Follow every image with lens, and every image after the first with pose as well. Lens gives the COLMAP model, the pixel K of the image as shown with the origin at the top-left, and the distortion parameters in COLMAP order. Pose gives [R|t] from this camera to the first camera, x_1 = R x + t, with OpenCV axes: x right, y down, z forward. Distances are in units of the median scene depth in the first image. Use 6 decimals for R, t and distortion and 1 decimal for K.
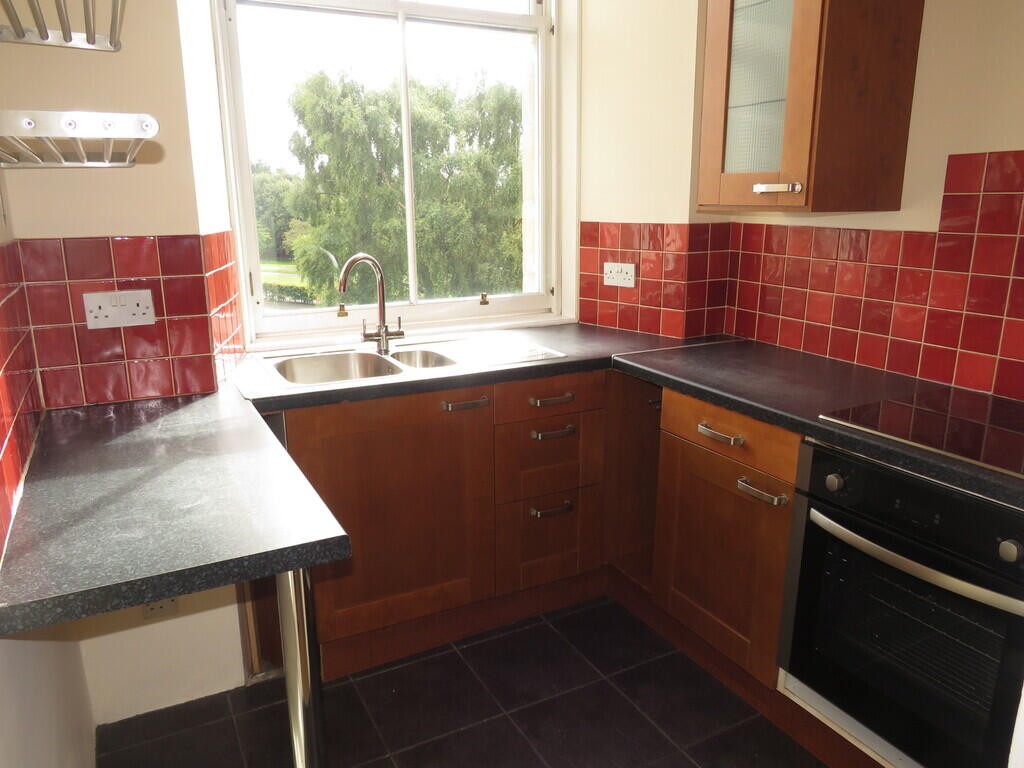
lens RADIAL K [[712.9, 0, 504.4], [0, 712.9, 381.3], [0, 0, 1]] dist [0.000065, 0.001081]
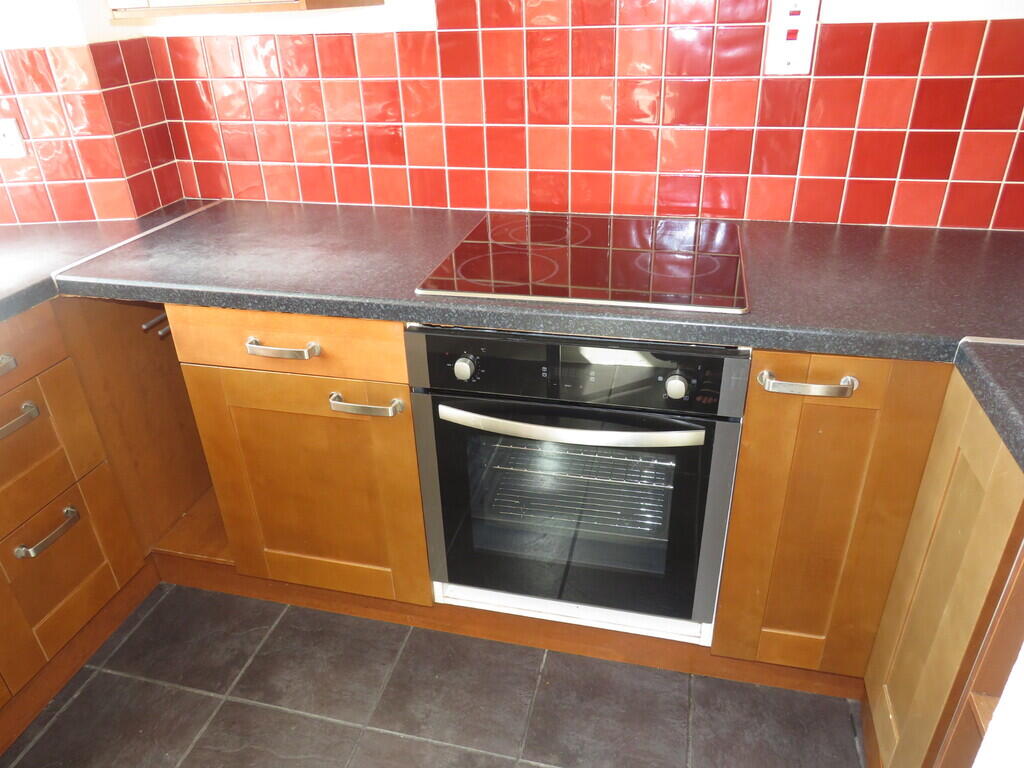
lens RADIAL K [[726.7, 0, 515.6], [0, 726.7, 378.9], [0, 0, 1]] dist [-0.031131, 0.000876]
pose [[0.660355, -0.370524, 0.653180, -0.029834], [0.213617, 0.926550, 0.309632, -0.071578], [-0.719930, -0.064937, 0.691002, 0.317191]]
